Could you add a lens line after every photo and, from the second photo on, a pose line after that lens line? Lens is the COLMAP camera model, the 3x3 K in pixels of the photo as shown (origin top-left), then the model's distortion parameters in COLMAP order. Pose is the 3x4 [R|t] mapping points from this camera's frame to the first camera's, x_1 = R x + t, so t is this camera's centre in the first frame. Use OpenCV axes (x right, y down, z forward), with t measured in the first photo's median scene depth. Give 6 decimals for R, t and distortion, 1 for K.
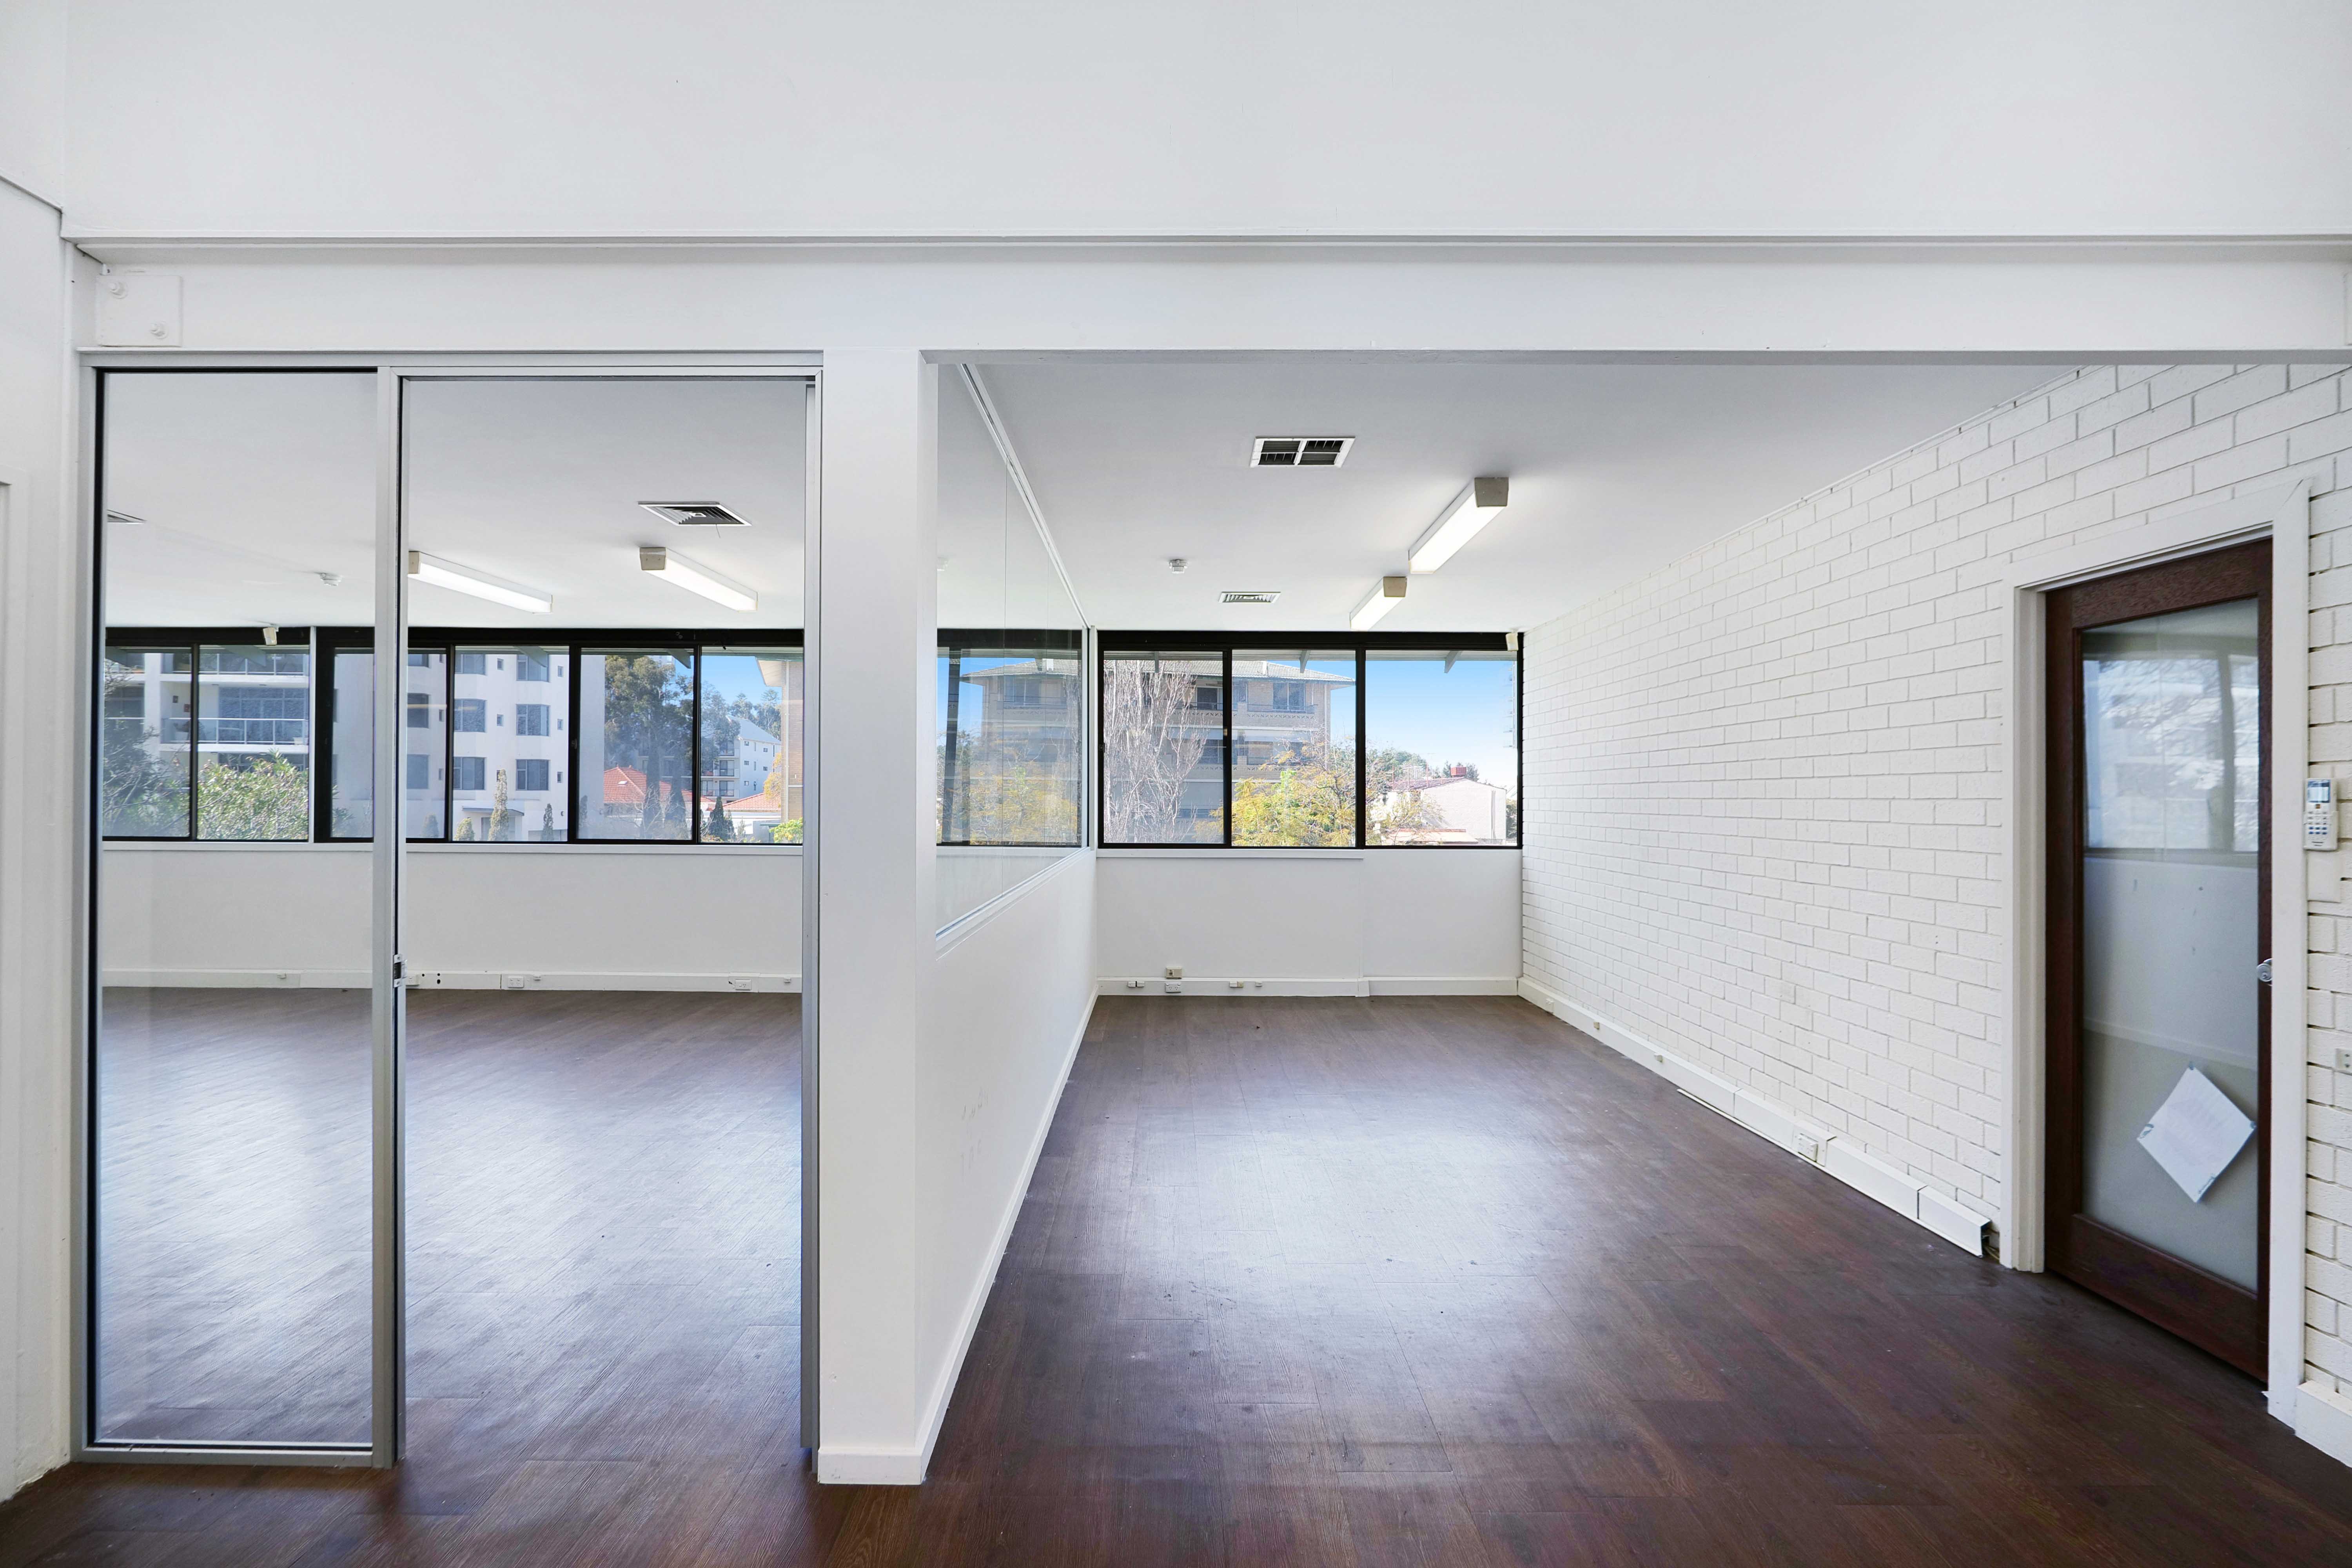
lens RADIAL K [[1089.8, 0, 1175.1], [0, 1089.8, 793.9], [0, 0, 1]] dist [-0.032185, 0.004447]
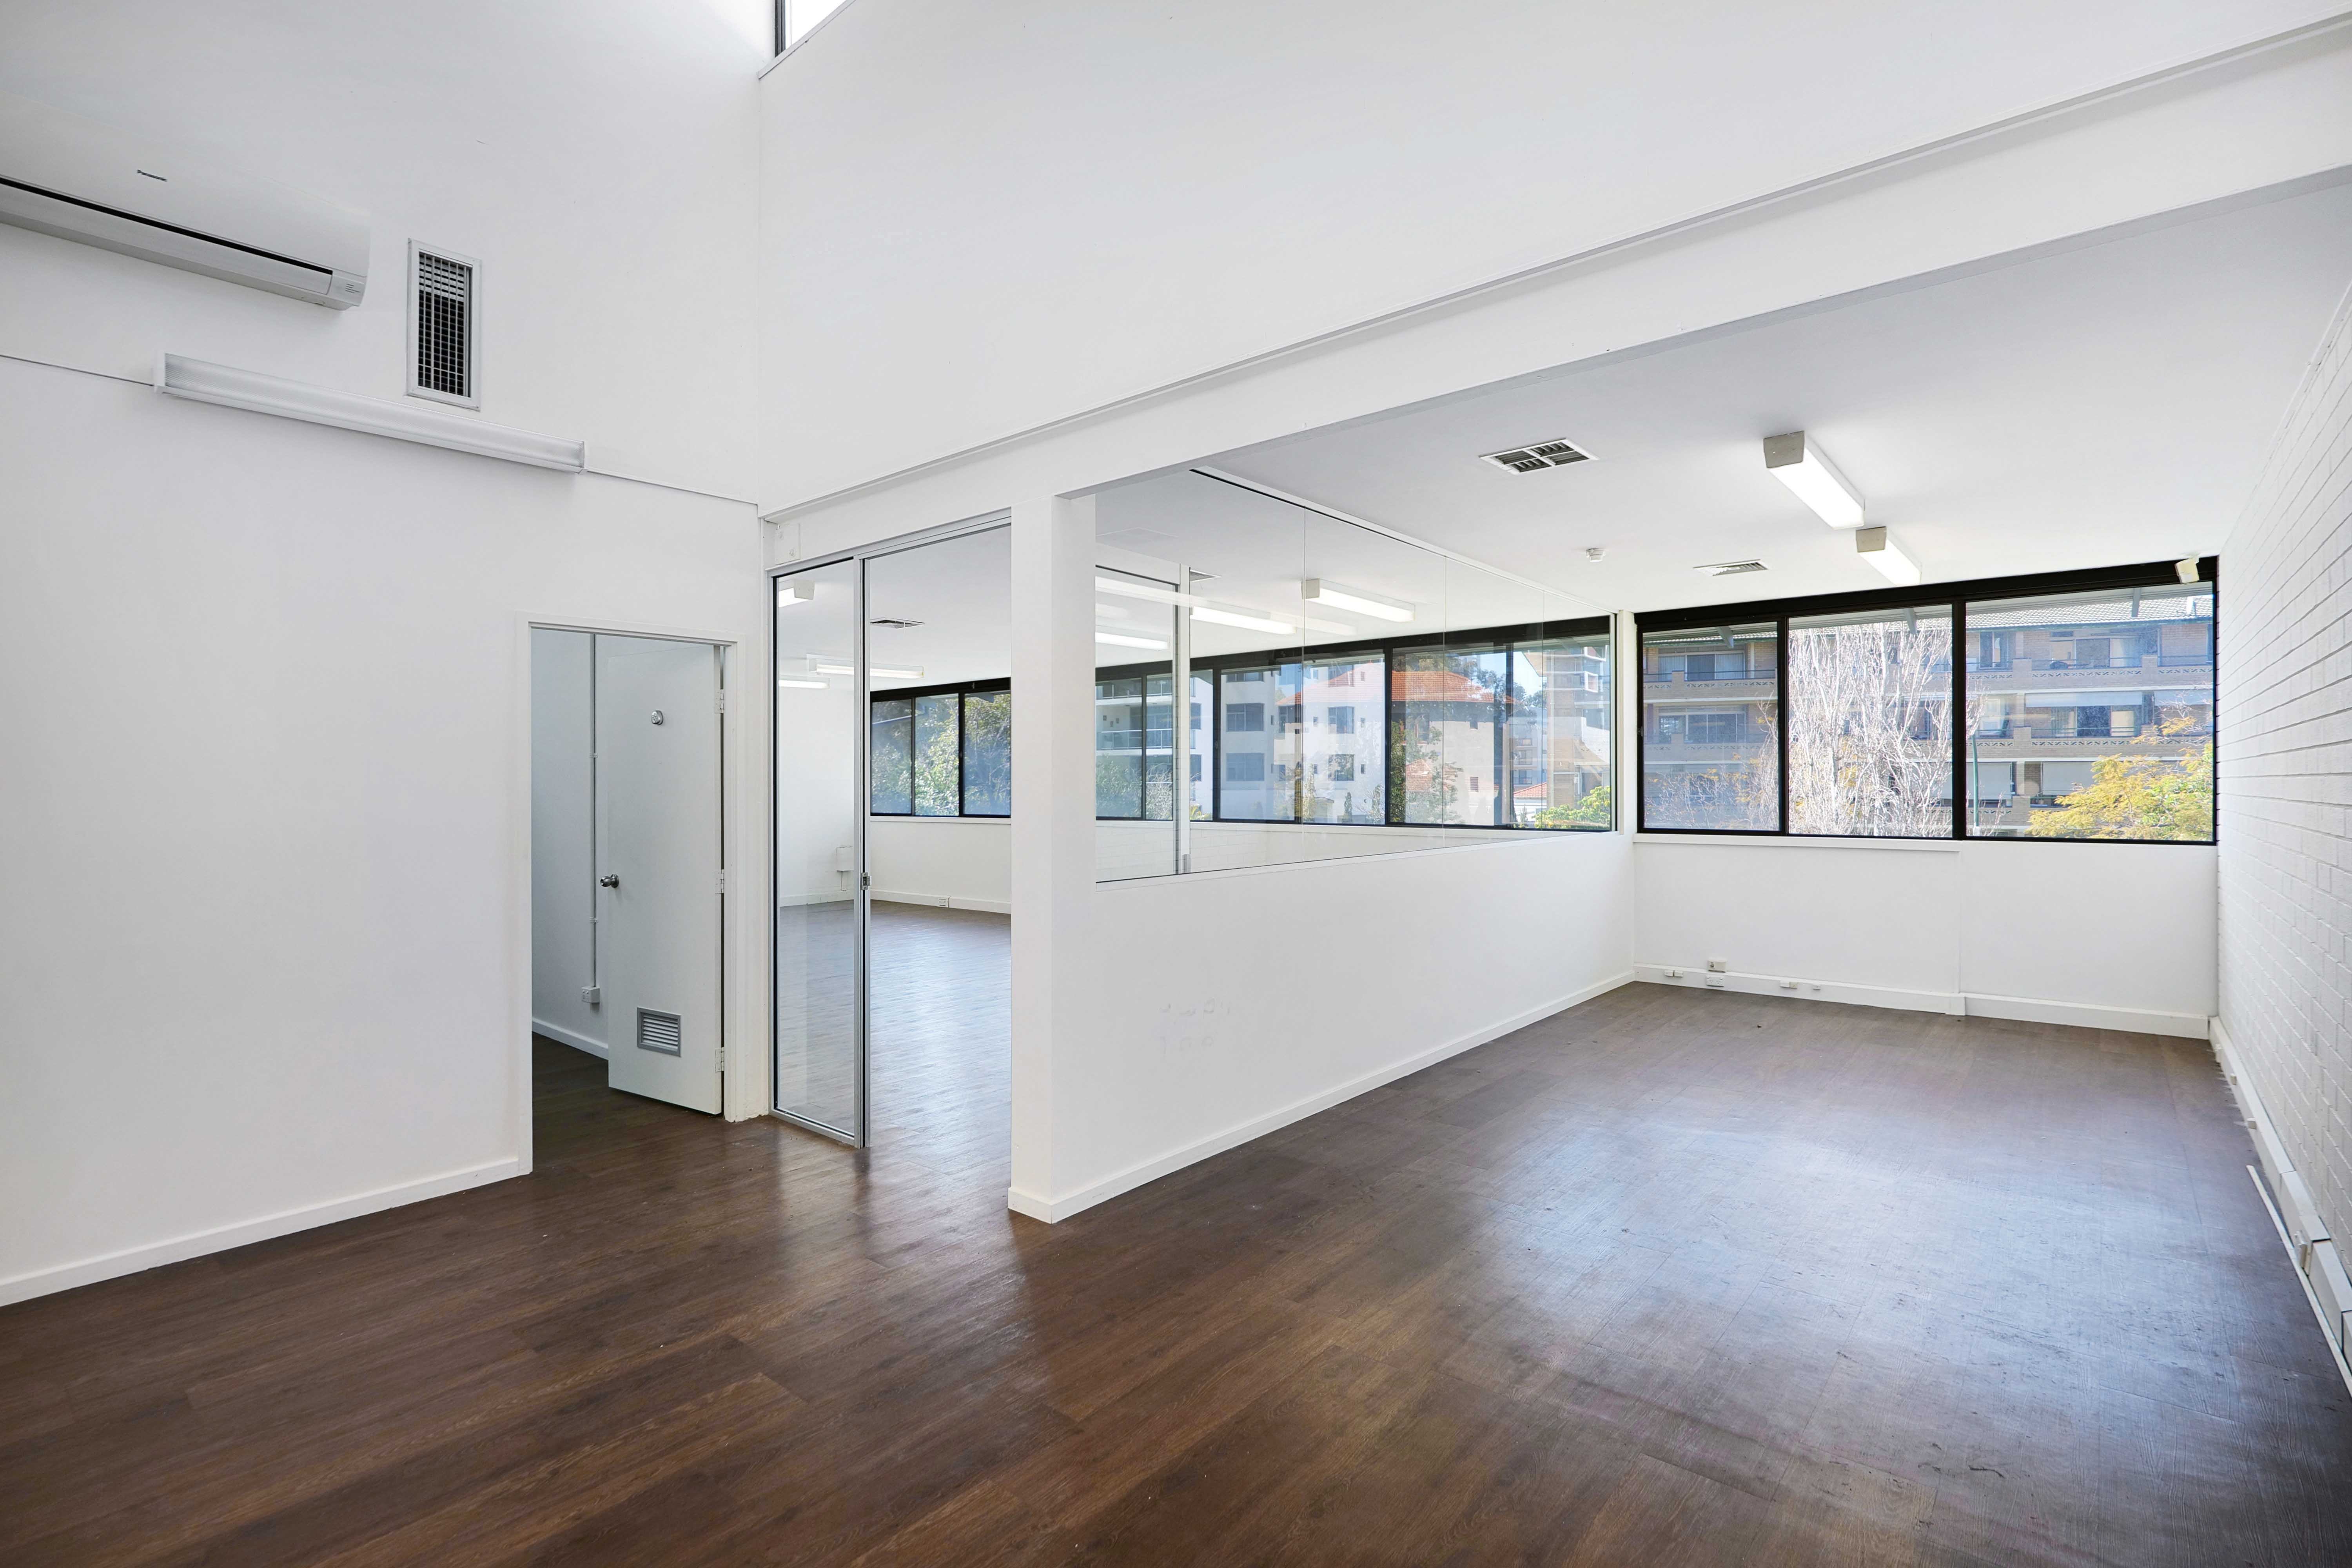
lens RADIAL K [[1089.8, 0, 1180.2], [0, 1089.8, 779.0], [0, 0, 1]] dist [-0.032185, 0.004447]
pose [[0.758966, -0.012720, -0.651006, 0.254550], [0.011126, 0.999917, -0.006567, 0.002333], [0.651035, -0.002259, 0.759044, -0.019415]]
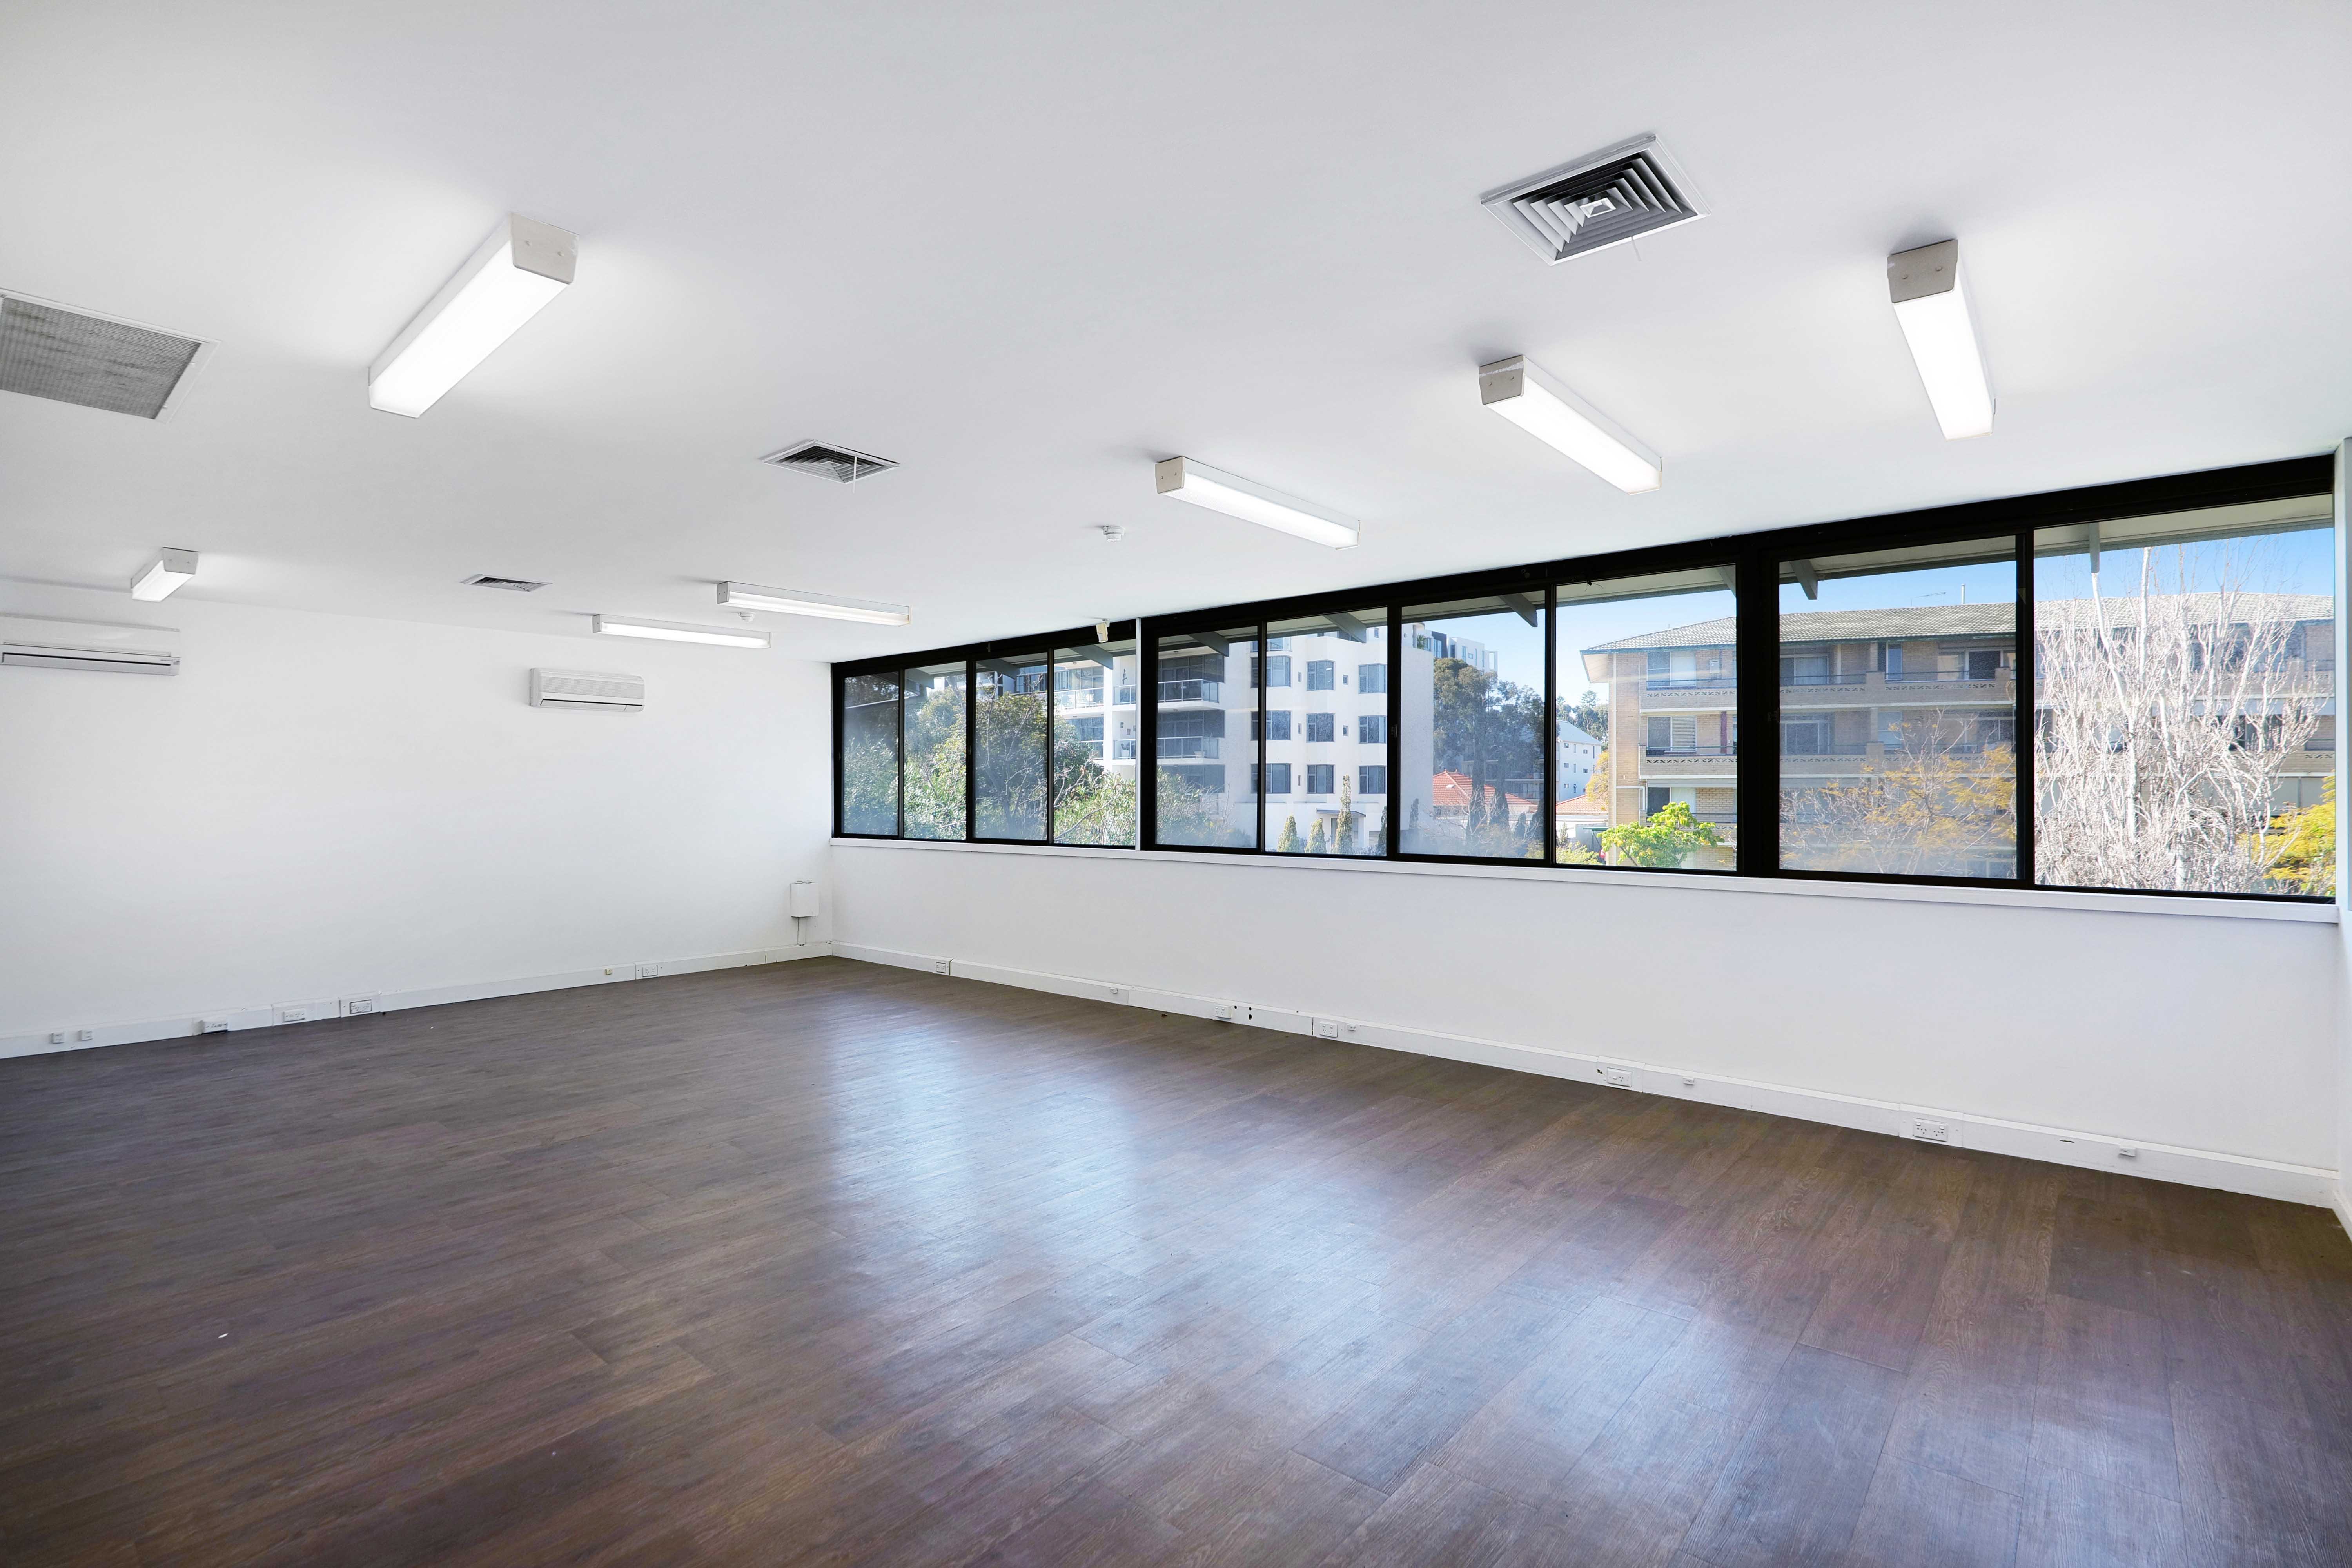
lens RADIAL K [[1089.8, 0, 1154.9], [0, 1089.8, 799.7], [0, 0, 1]] dist [-0.032185, 0.004447]
pose [[0.740145, -0.003138, -0.672440, -0.154330], [0.005056, 0.999987, 0.000899, 0.000868], [0.672428, -0.004065, 0.740151, 0.297977]]
